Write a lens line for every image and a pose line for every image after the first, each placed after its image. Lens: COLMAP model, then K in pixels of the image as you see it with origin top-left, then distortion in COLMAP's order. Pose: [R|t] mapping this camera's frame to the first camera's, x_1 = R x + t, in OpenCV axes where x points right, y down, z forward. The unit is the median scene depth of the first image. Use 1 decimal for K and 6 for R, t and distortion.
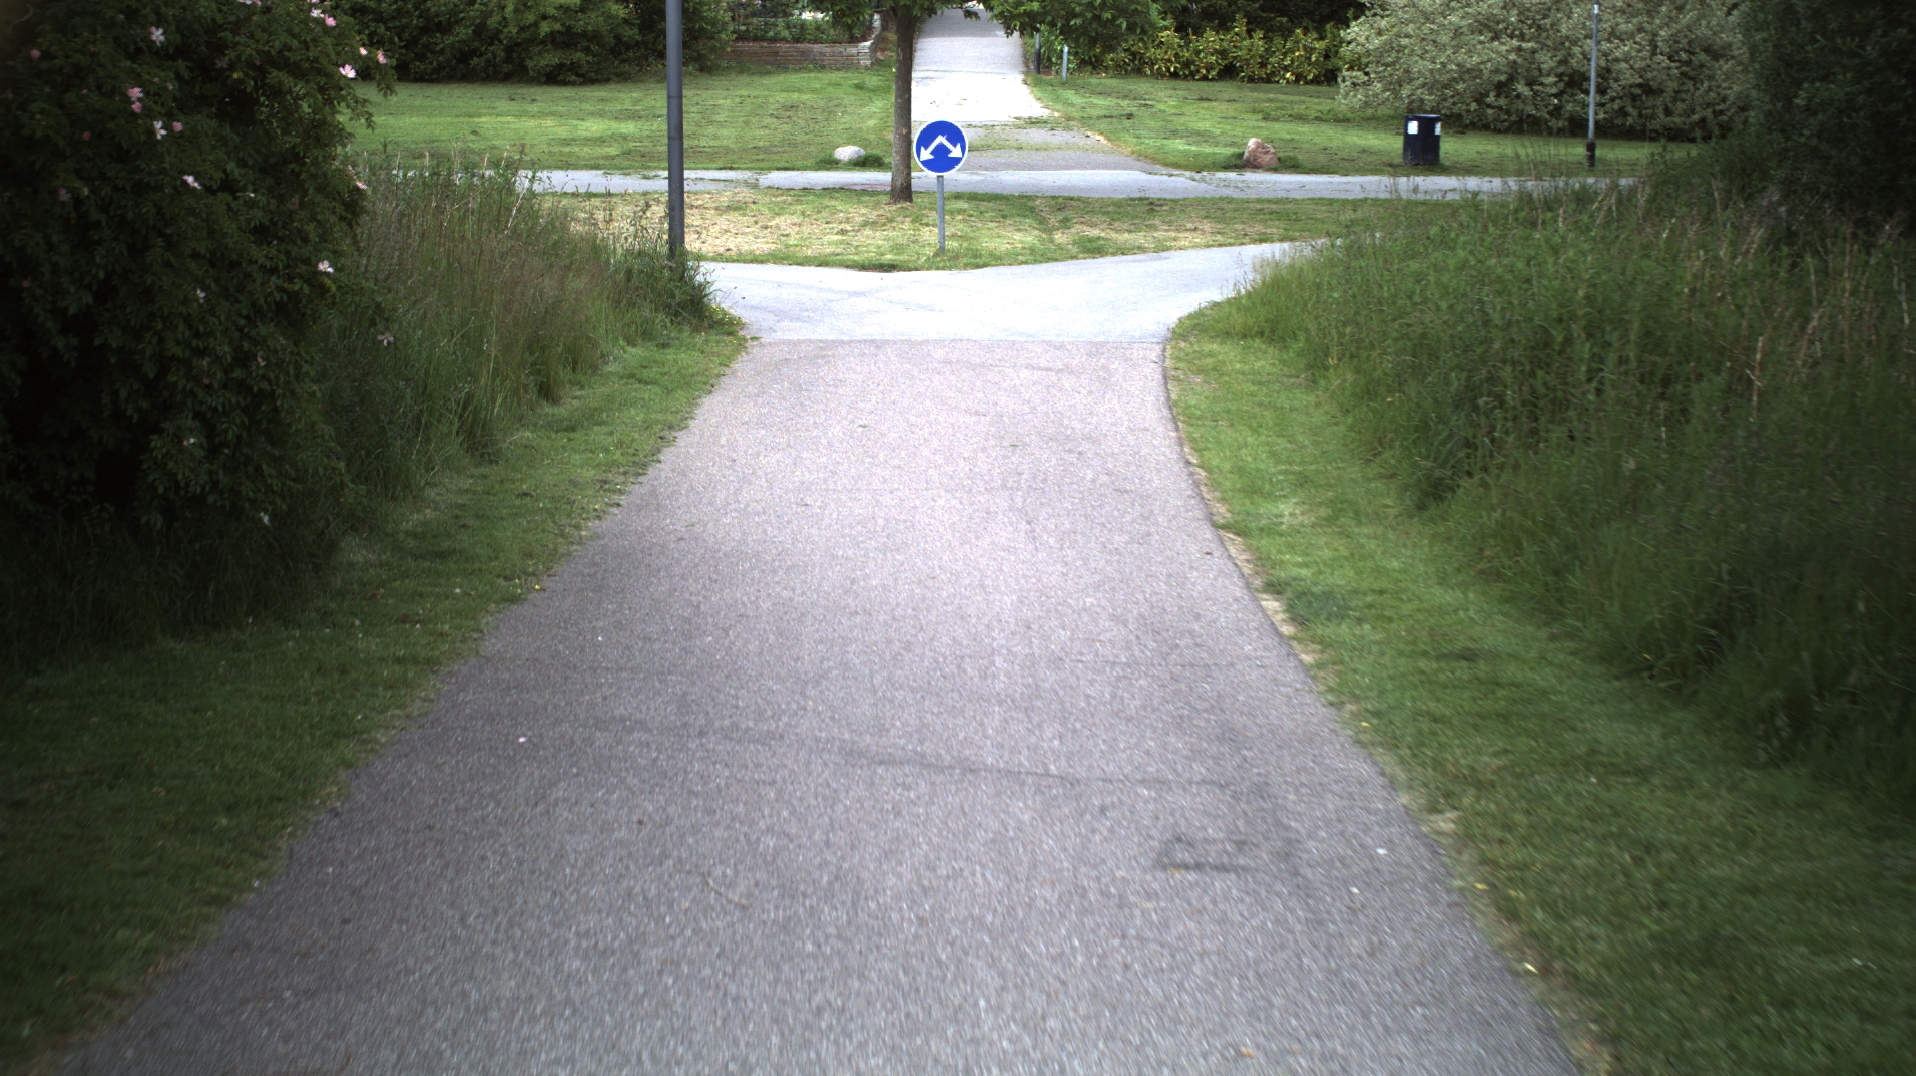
lens RADIAL K [[3294.6, 0, 958.0], [0, 3294.6, 538.0], [0, 0, 1]] dist [-0.322210, 0.482426]
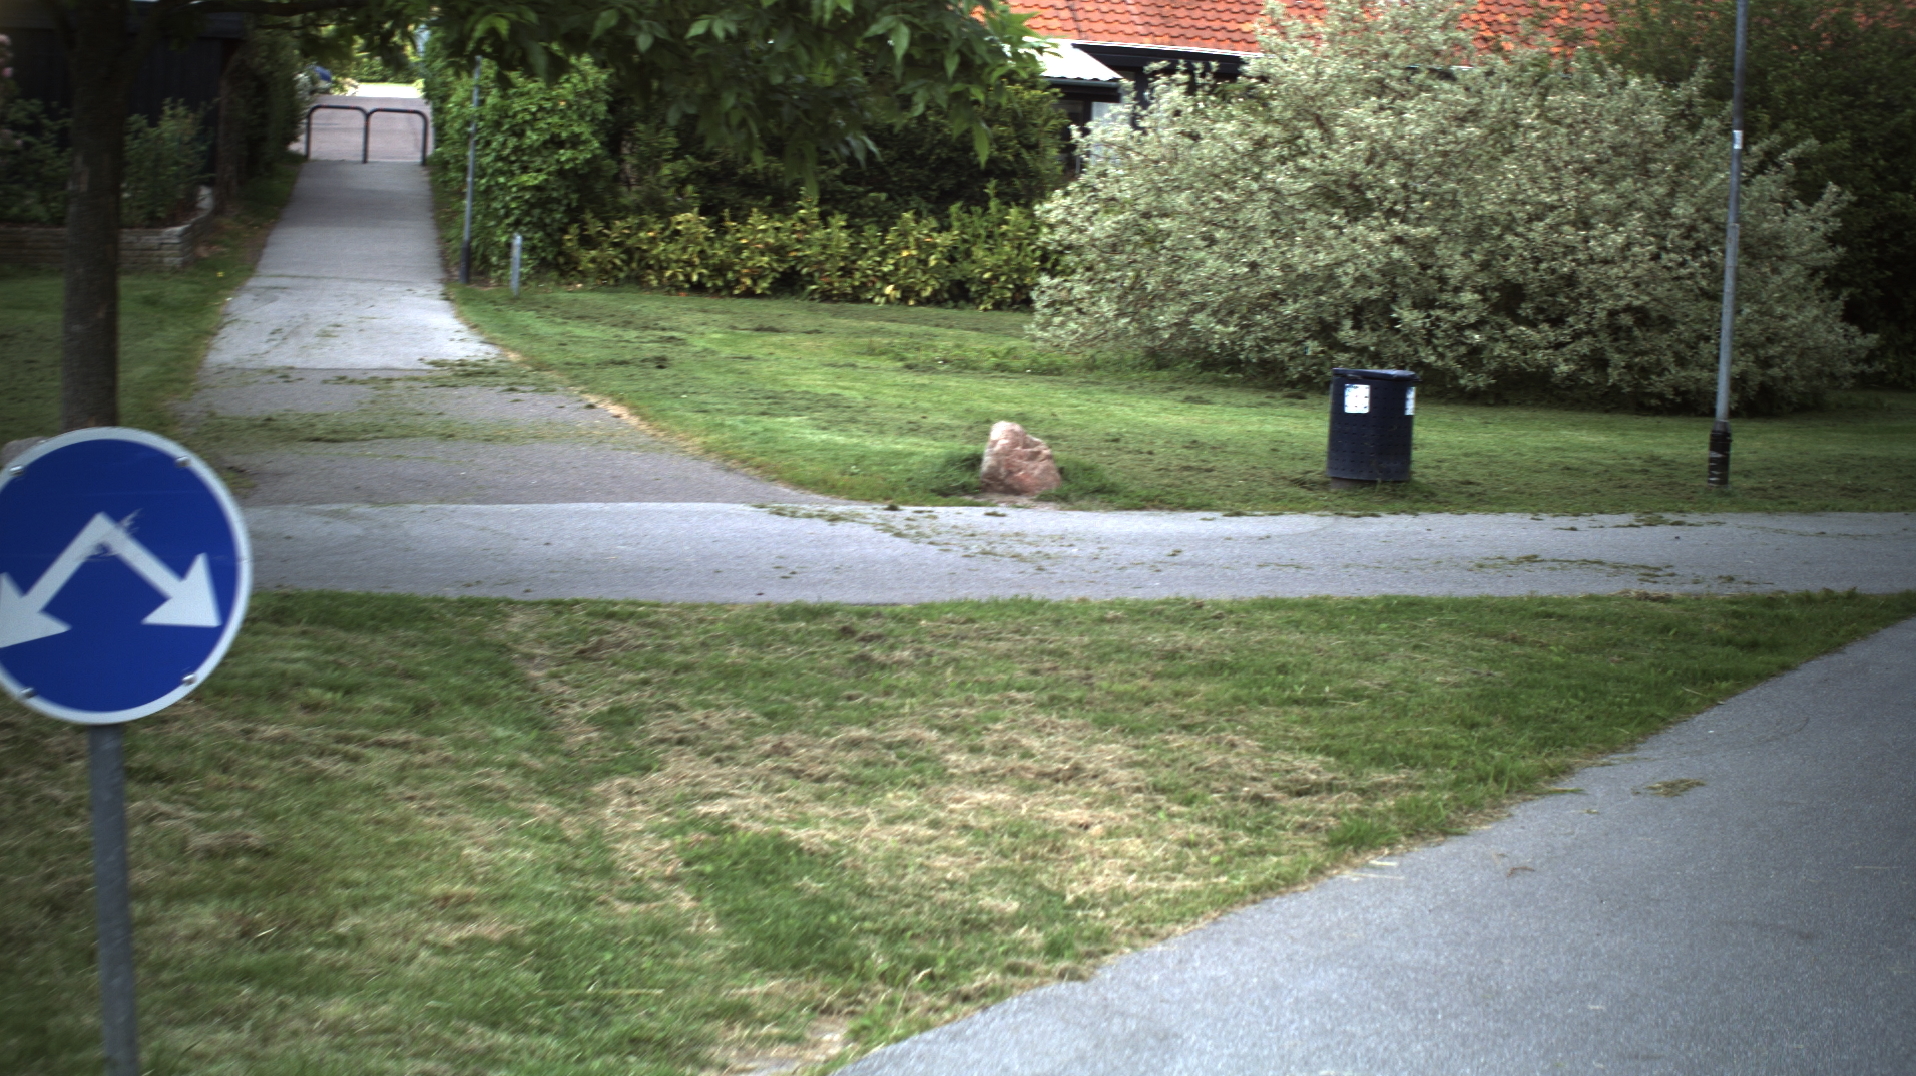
lens RADIAL K [[3294.6, 0, 958.0], [0, 3294.6, 538.0], [0, 0, 1]] dist [-0.322210, 0.482426]
pose [[0.983269, 0.004429, 0.182103, 0.005880], [0.008285, 0.997582, -0.068997, -0.069882], [-0.181969, 0.069351, 0.980856, 0.523066]]
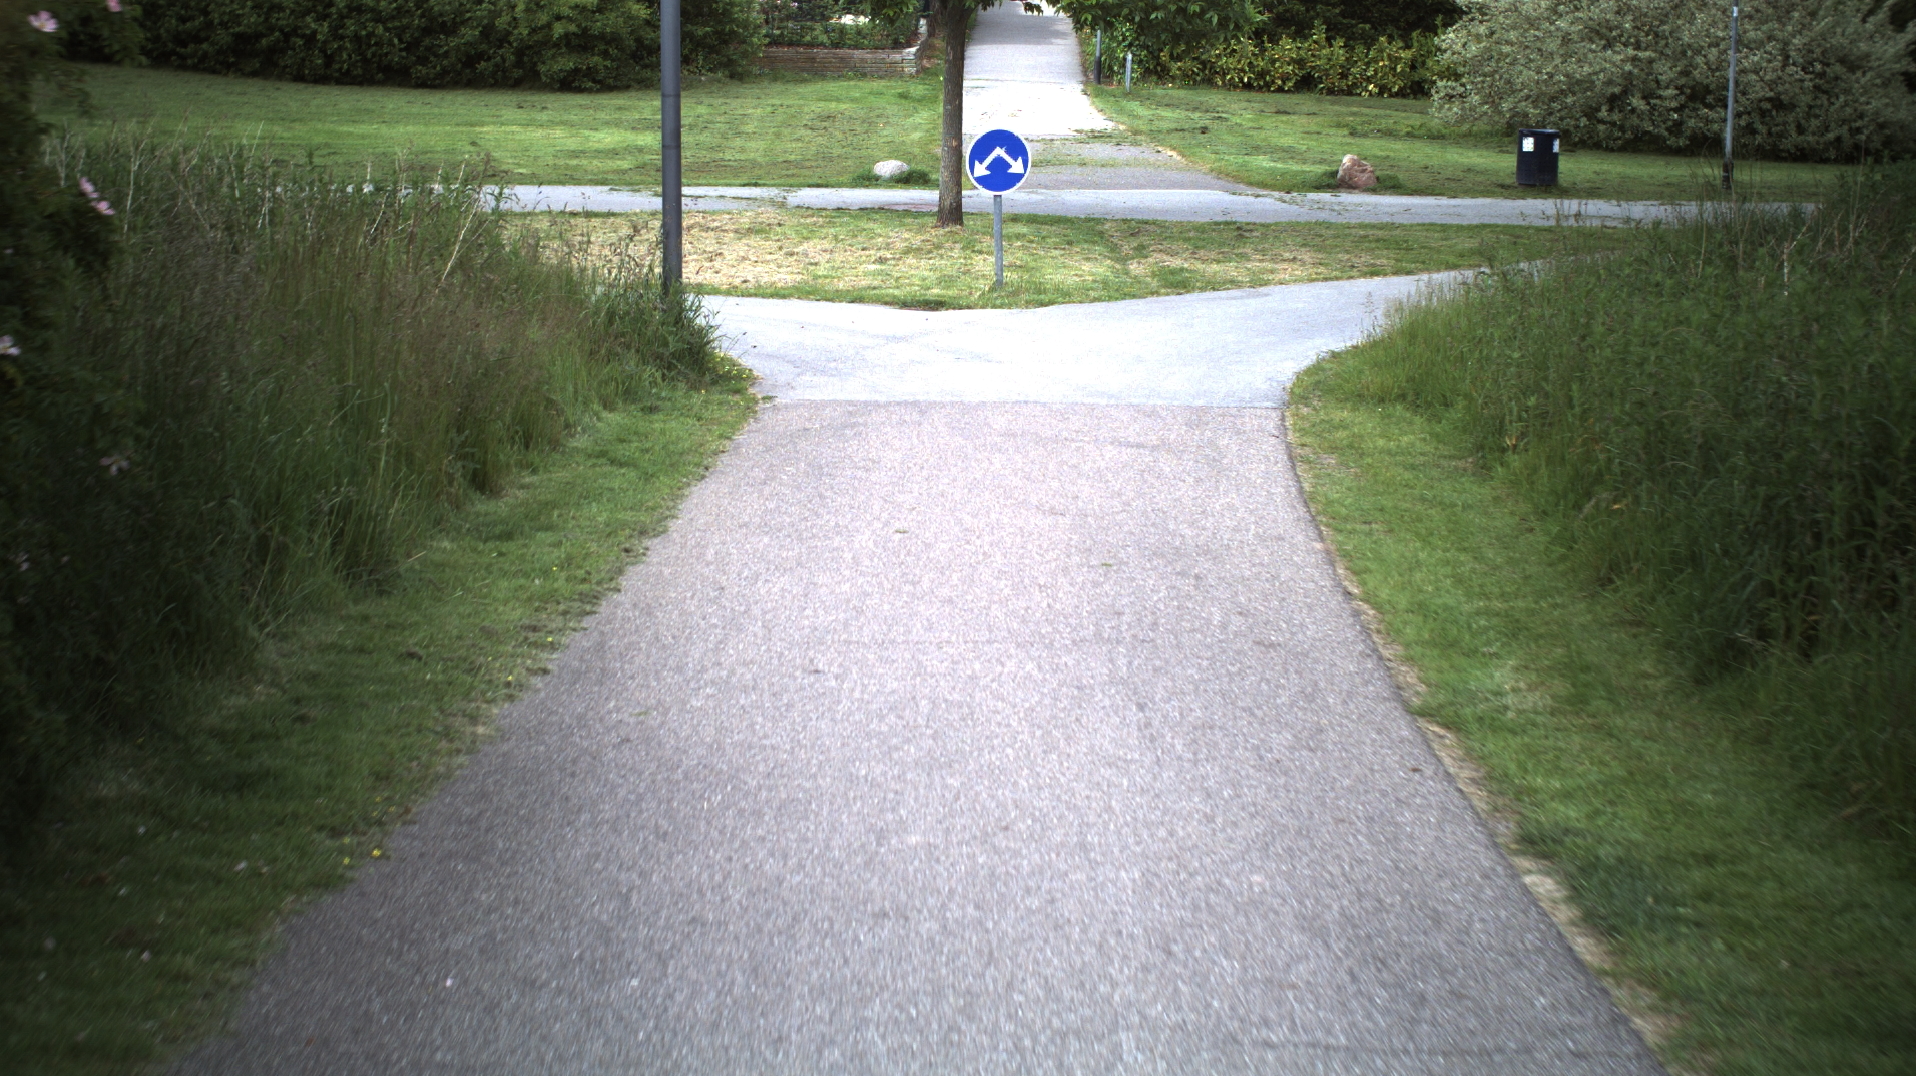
lens RADIAL K [[3294.6, 0, 958.0], [0, 3294.6, 538.0], [0, 0, 1]] dist [-0.322210, 0.482426]
pose [[0.999890, 0.007123, -0.012993, -0.002617], [-0.007193, 0.999960, -0.005331, -0.011946], [0.012955, 0.005424, 0.999901, 0.105859]]
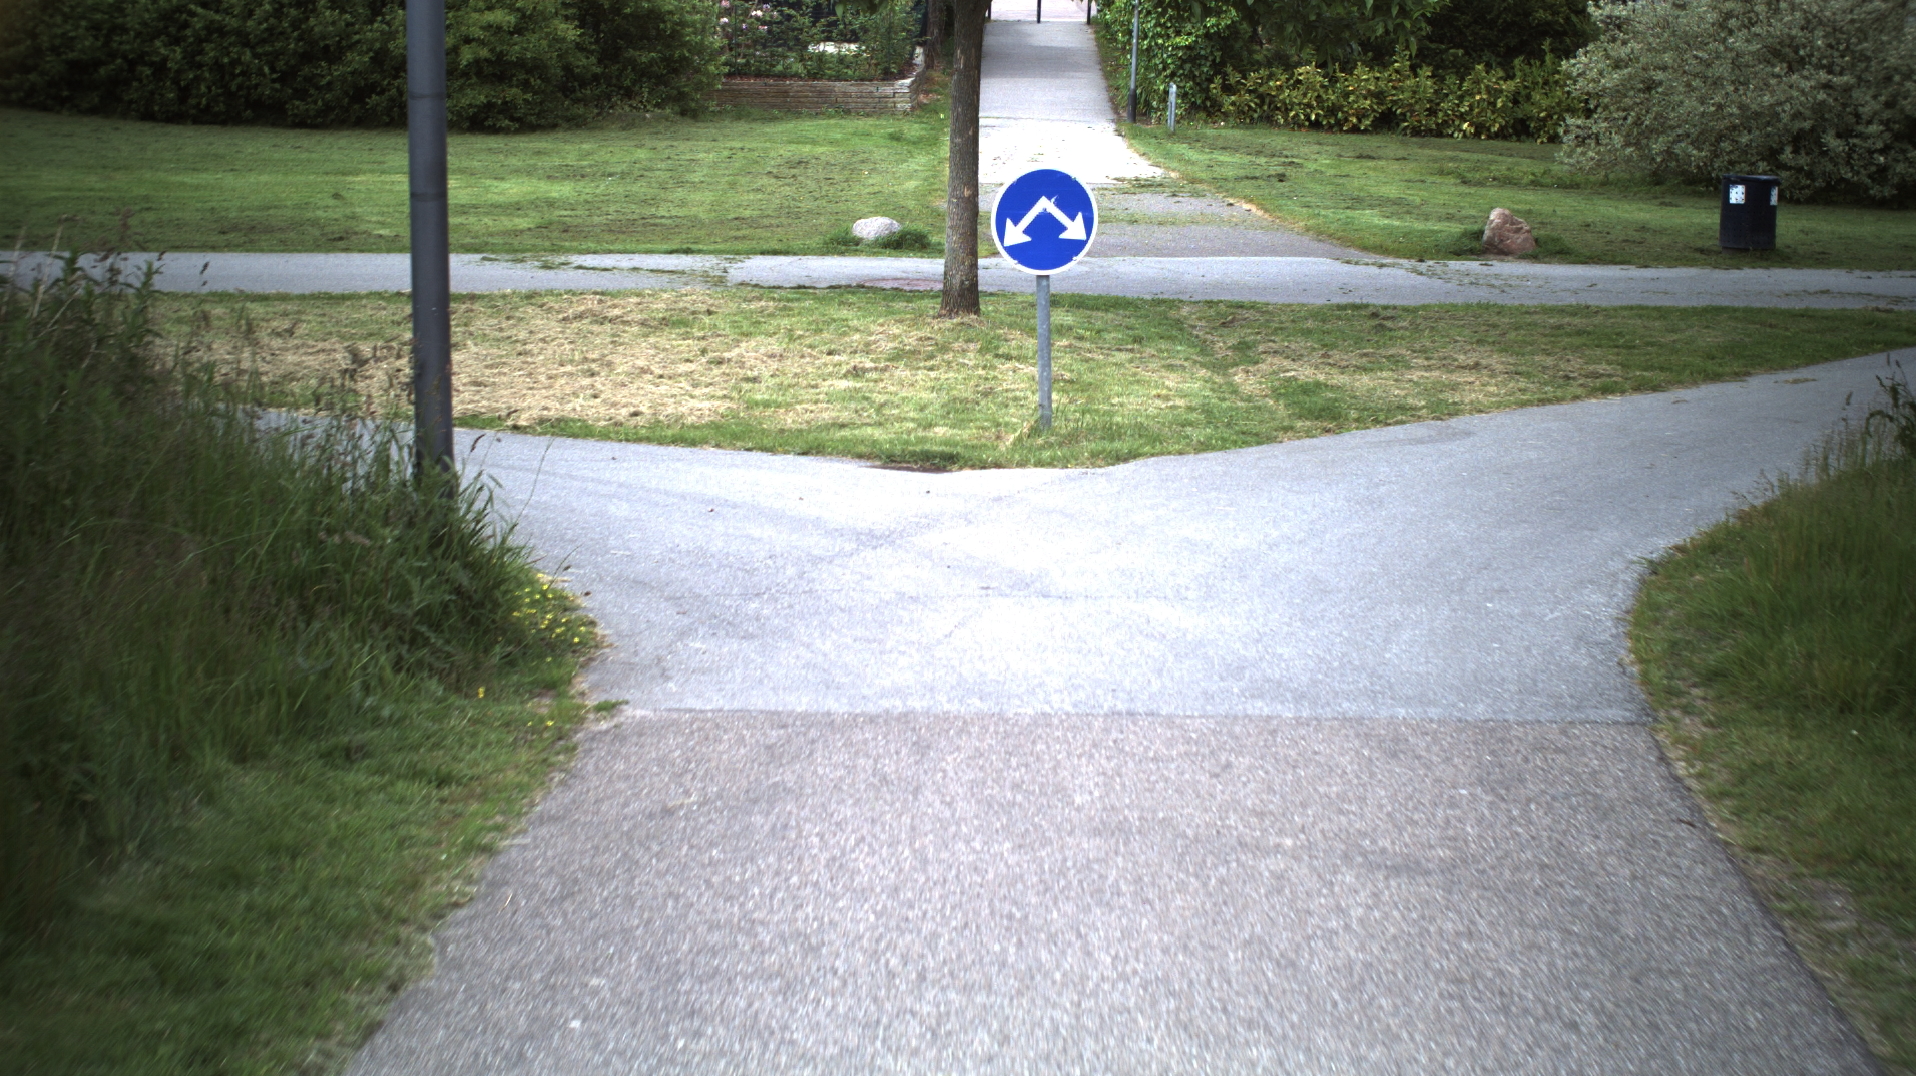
lens RADIAL K [[3294.6, 0, 958.0], [0, 3294.6, 538.0], [0, 0, 1]] dist [-0.322210, 0.482426]
pose [[0.999915, 0.004783, -0.012138, -0.007942], [-0.005047, 0.999750, -0.021800, -0.037823], [0.012031, 0.021859, 0.999689, 0.317165]]
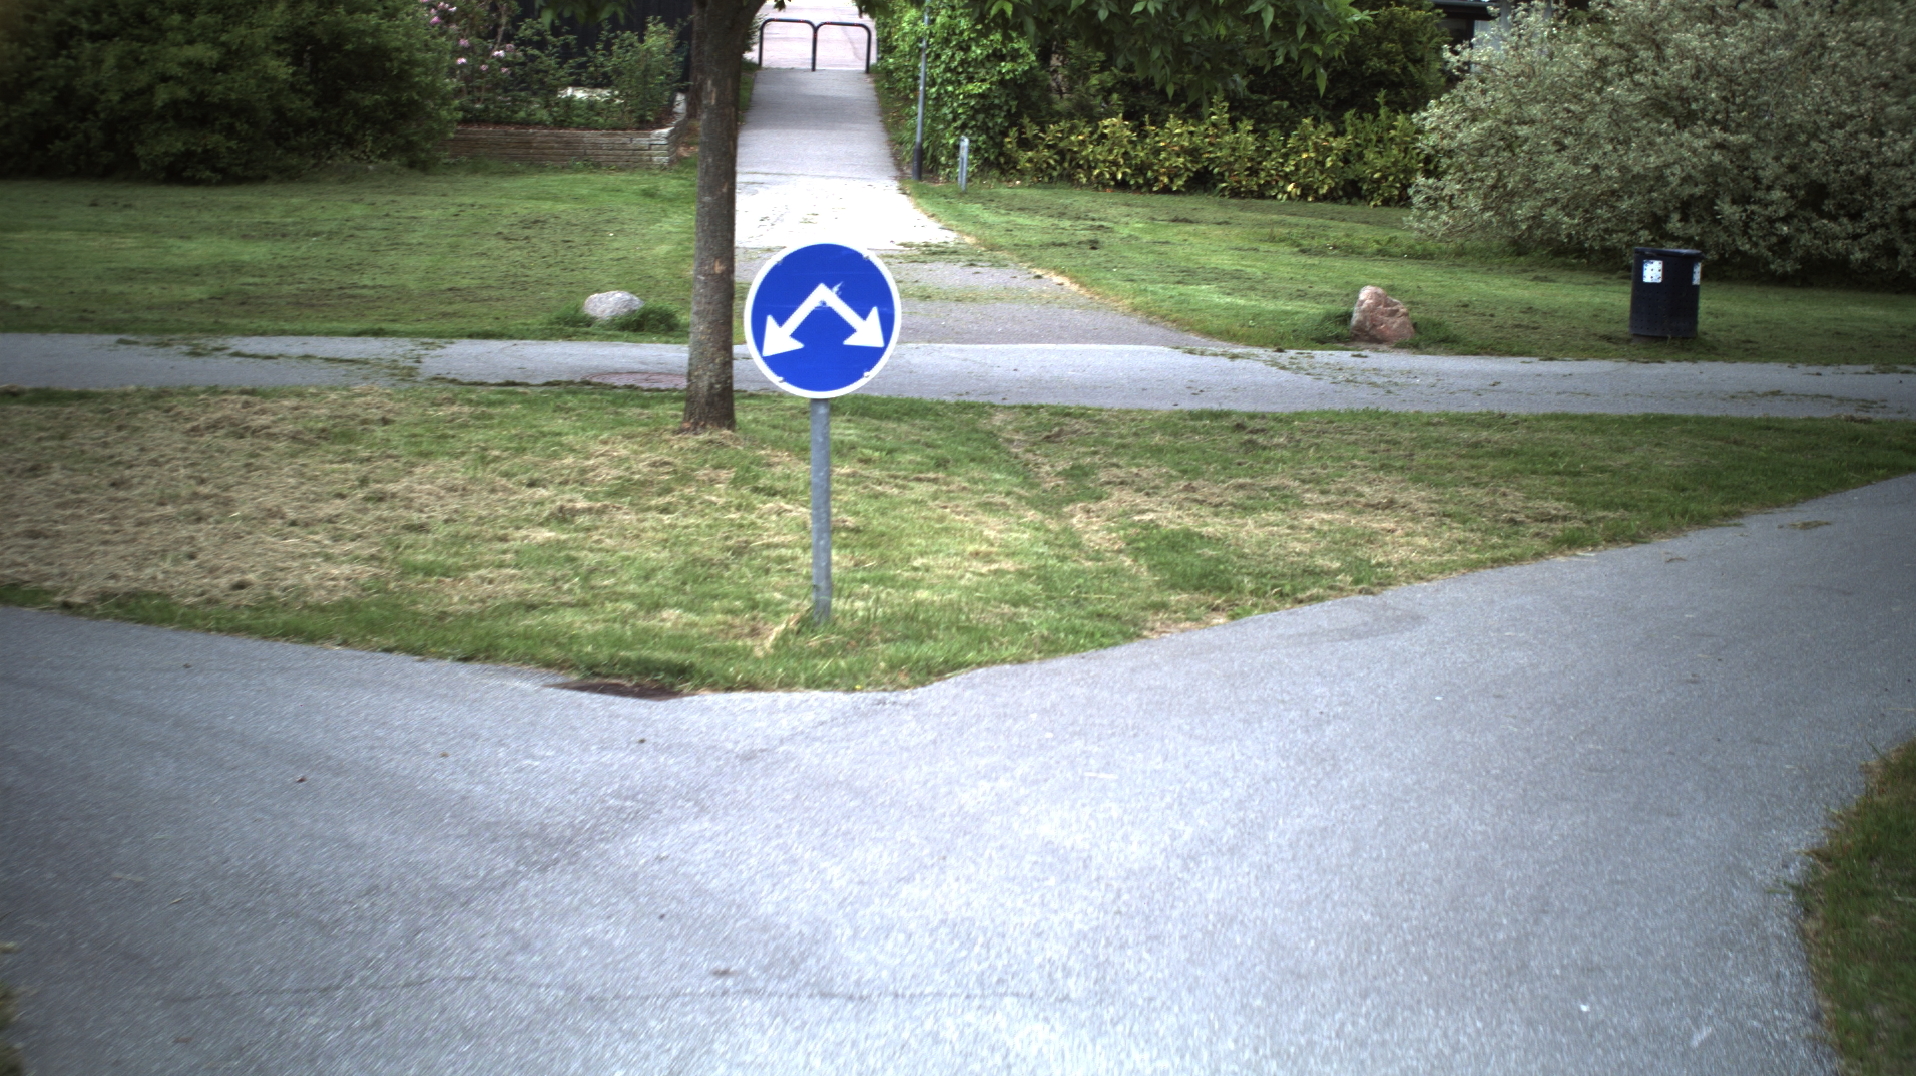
lens RADIAL K [[3294.6, 0, 958.0], [0, 3294.6, 538.0], [0, 0, 1]] dist [-0.322210, 0.482426]
pose [[0.998269, 0.010997, 0.057784, -0.007008], [-0.008690, 0.999161, -0.040022, -0.052989], [-0.058175, 0.039450, 0.997527, 0.421595]]
